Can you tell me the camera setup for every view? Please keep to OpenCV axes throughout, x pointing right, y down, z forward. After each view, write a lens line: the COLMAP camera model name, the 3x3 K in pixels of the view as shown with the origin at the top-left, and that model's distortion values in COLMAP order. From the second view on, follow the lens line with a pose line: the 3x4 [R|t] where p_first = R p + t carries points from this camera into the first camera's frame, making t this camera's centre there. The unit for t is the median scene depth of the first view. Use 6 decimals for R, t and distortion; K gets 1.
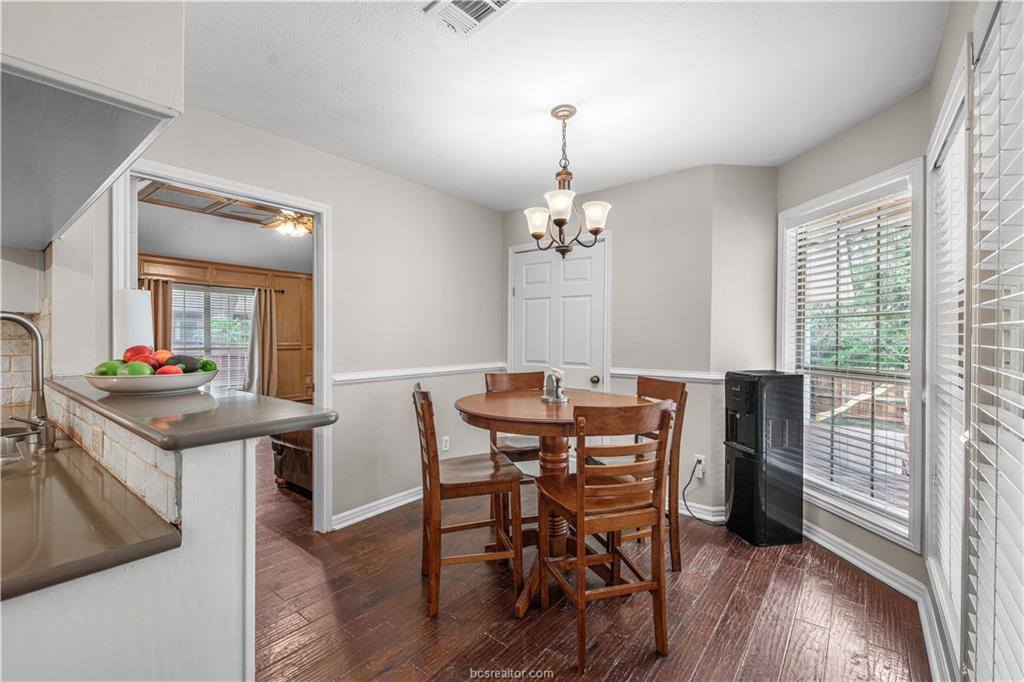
lens RADIAL K [[441.4, 0, 515.3], [0, 441.4, 337.9], [0, 0, 1]] dist [0.012585, 0.000115]
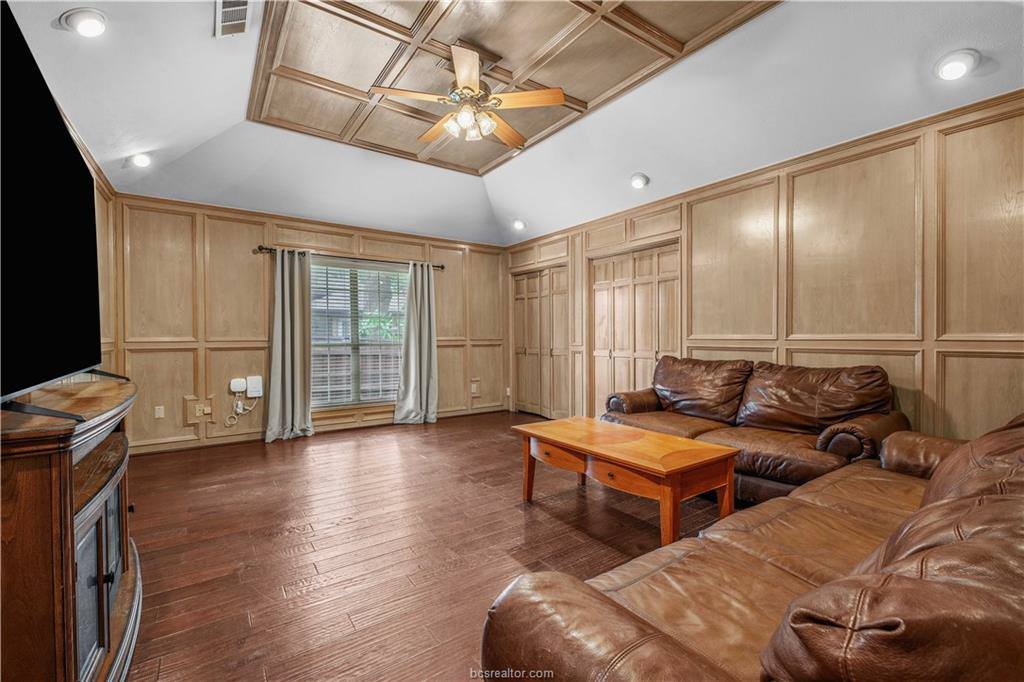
lens RADIAL K [[441.4, 0, 511.8], [0, 441.4, 342.2], [0, 0, 1]] dist [0.012585, 0.000115]
pose [[0.955983, -0.006653, -0.293347, -0.210508], [0.009846, 0.999907, 0.009412, 0.014092], [0.293257, -0.011886, 0.955960, 0.346855]]
